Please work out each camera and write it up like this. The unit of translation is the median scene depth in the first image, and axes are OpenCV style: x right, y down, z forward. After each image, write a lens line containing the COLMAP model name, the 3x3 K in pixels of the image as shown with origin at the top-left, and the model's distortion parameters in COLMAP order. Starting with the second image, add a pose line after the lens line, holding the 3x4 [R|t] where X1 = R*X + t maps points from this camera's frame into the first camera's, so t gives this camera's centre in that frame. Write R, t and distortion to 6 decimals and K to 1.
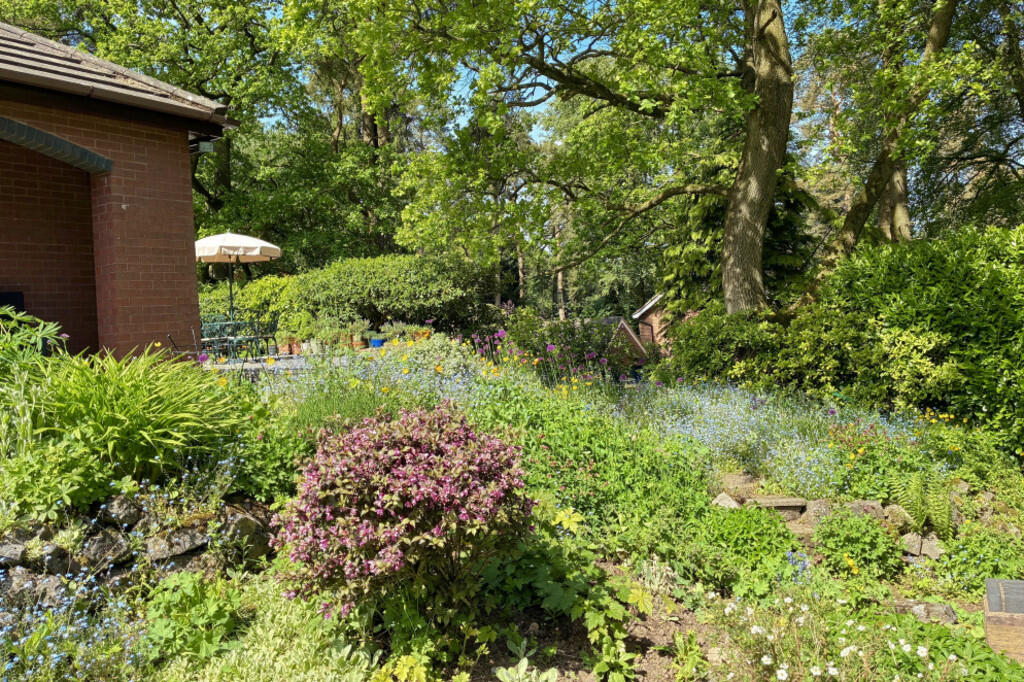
lens RADIAL K [[771.0, 0, 517.5], [0, 771.0, 339.6], [0, 0, 1]] dist [-0.016833, -0.007588]
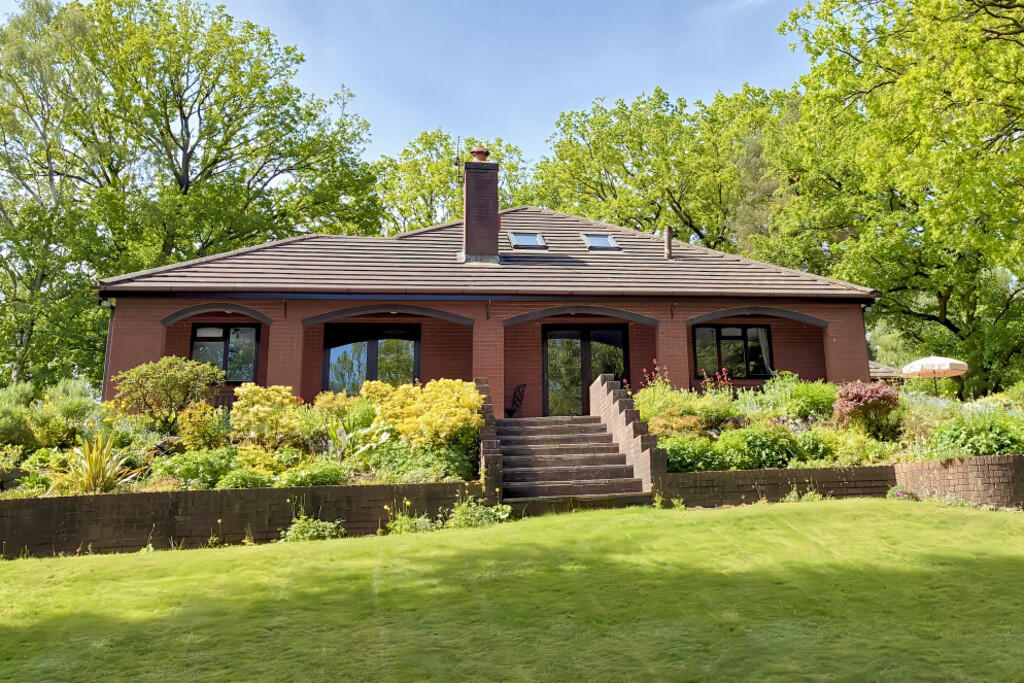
lens RADIAL K [[771.0, 0, 515.6], [0, 771.0, 341.2], [0, 0, 1]] dist [-0.016833, -0.007588]
pose [[0.587152, -0.102610, -0.802947, 0.751767], [-0.048826, 0.985638, -0.161660, 0.240358], [0.808003, 0.134123, 0.573709, -1.052981]]
